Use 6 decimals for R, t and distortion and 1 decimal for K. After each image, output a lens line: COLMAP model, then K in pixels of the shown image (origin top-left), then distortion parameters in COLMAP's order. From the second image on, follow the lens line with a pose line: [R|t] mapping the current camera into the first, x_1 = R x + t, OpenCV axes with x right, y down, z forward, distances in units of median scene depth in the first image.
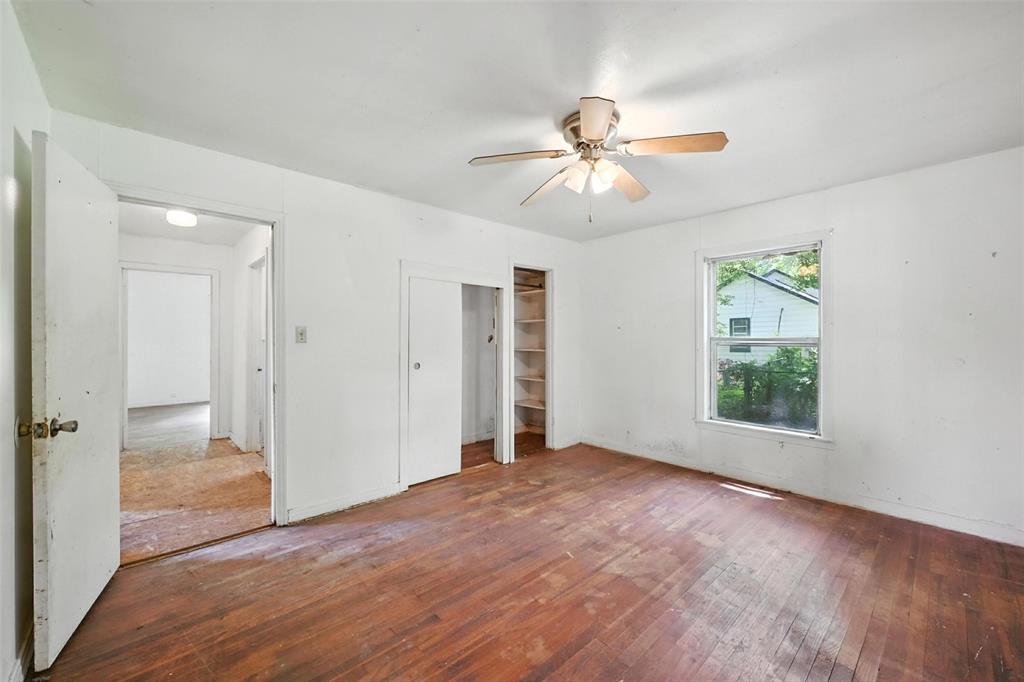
lens RADIAL K [[407.8, 0, 515.4], [0, 407.8, 339.1], [0, 0, 1]] dist [-0.004064, 0.000818]
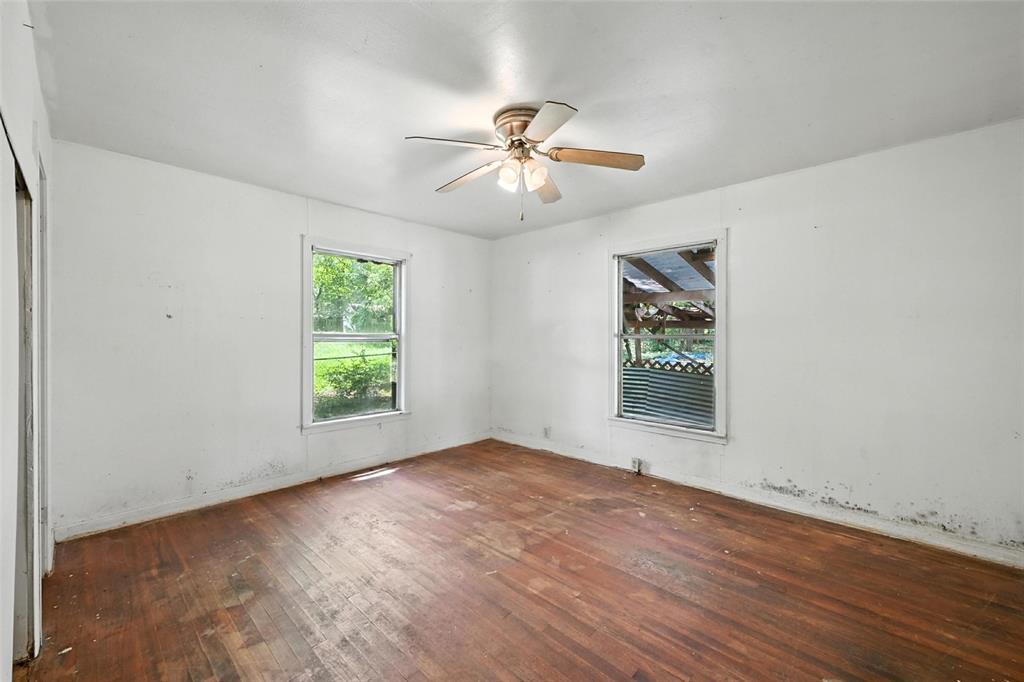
lens RADIAL K [[407.8, 0, 509.9], [0, 407.8, 336.5], [0, 0, 1]] dist [-0.004064, 0.000818]
pose [[-0.057945, -0.001854, 0.998318, -0.646540], [-0.003617, 0.999992, 0.001648, -0.000097], [-0.998313, -0.003515, -0.057951, 0.845212]]
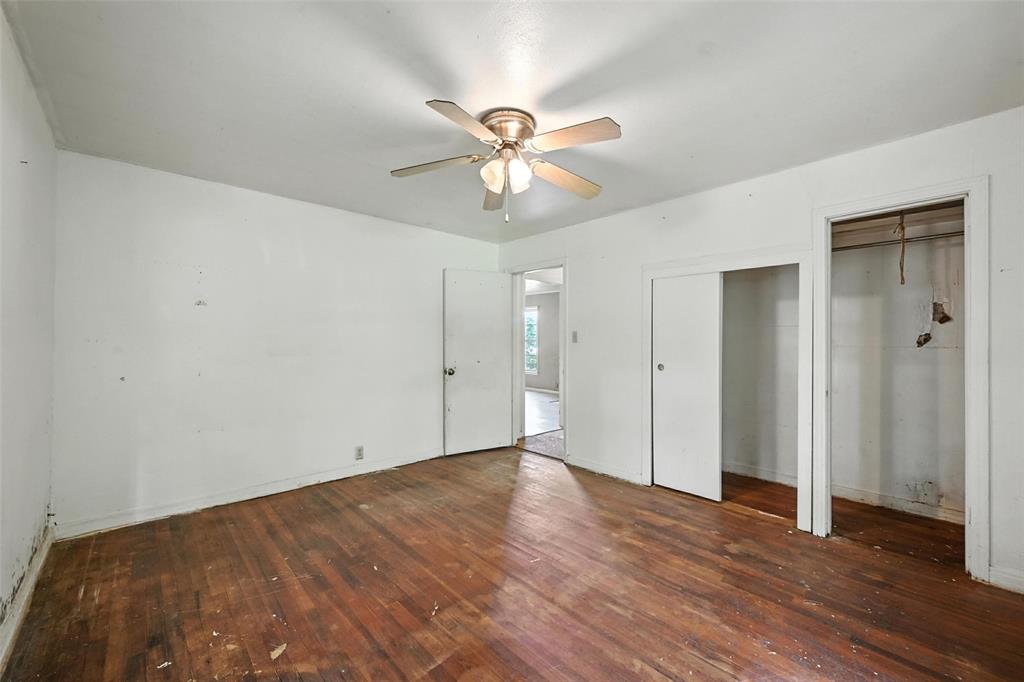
lens RADIAL K [[407.8, 0, 514.9], [0, 407.8, 341.0], [0, 0, 1]] dist [-0.004064, 0.000818]
pose [[0.006414, 0.000870, -0.999979, 0.923255], [-0.001060, 0.999999, 0.000863, 0.002681], [0.999979, 0.001054, 0.006415, 0.787584]]
